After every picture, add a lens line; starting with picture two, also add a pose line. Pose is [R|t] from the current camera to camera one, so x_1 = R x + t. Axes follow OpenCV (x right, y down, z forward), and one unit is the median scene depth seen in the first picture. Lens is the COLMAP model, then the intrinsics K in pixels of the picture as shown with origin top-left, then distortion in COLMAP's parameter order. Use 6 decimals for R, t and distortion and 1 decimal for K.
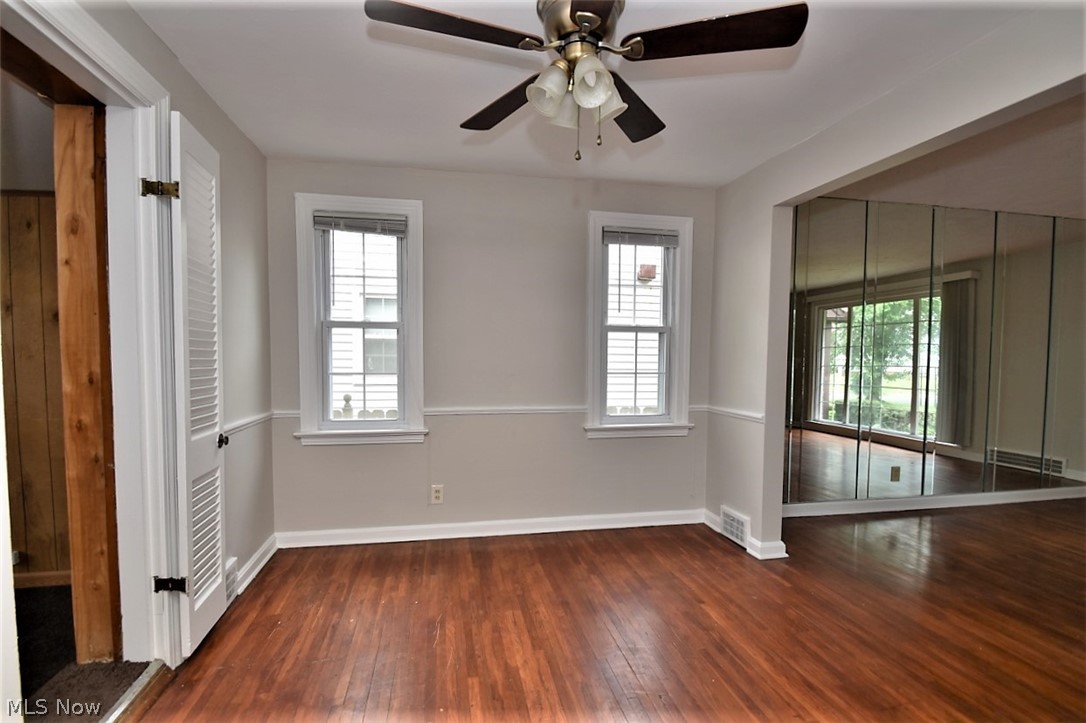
lens RADIAL K [[486.0, 0, 522.3], [0, 486.0, 375.1], [0, 0, 1]] dist [0.001527, -0.010057]
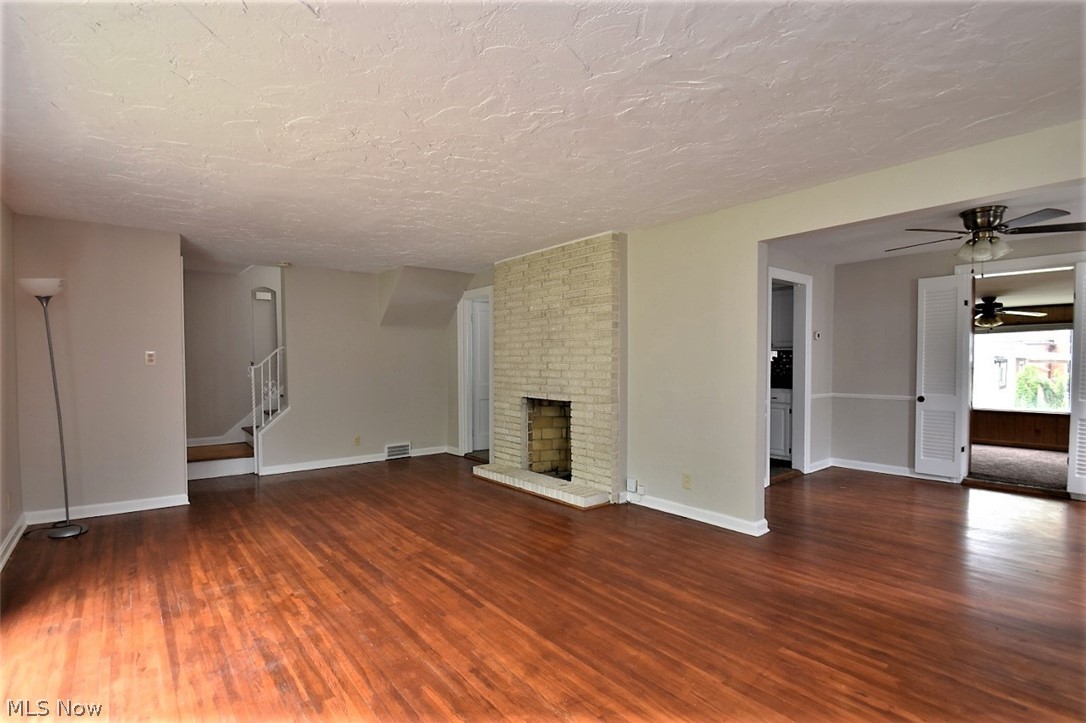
lens RADIAL K [[509.8, 0, 526.3], [0, 509.8, 378.1], [0, 0, 1]] dist [0.001360, -0.014761]
pose [[-0.880559, 0.011184, -0.473804, 1.719086], [-0.023284, 0.997494, 0.066817, -0.043492], [0.473364, 0.069868, -0.878092, 1.162345]]
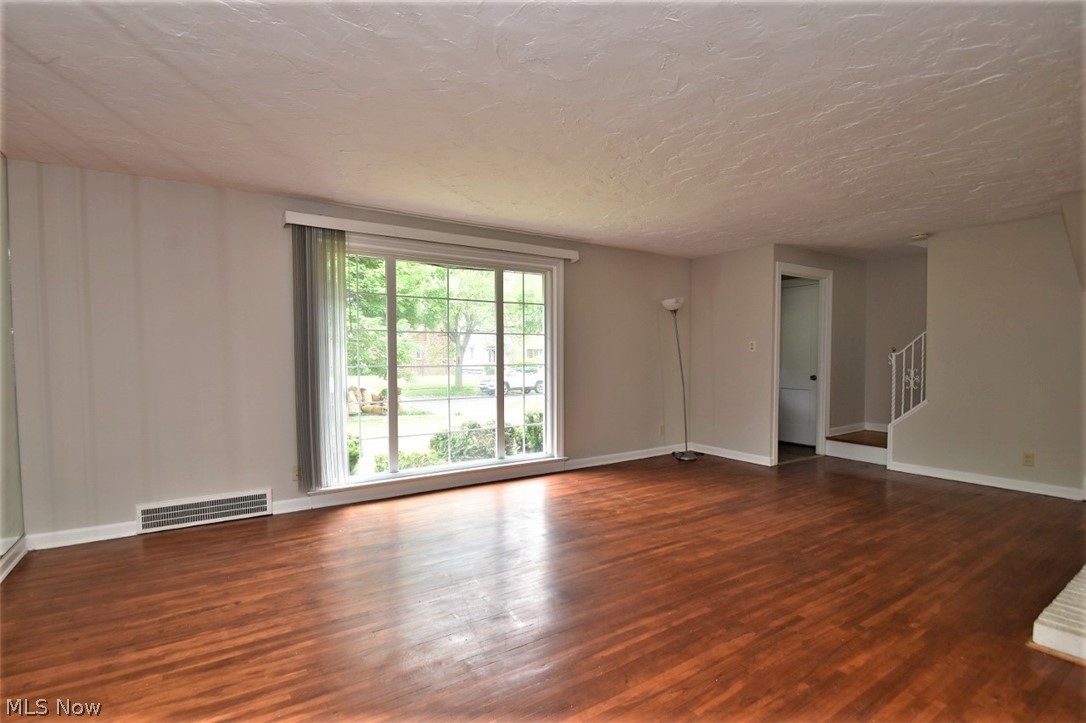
lens RADIAL K [[509.8, 0, 526.3], [0, 509.8, 378.1], [0, 0, 1]] dist [0.001360, -0.014761]
pose [[-0.390634, -0.045092, 0.919441, 0.542266], [0.043433, 0.996784, 0.067338, -0.024310], [-0.919521, 0.066238, -0.387419, 0.879074]]
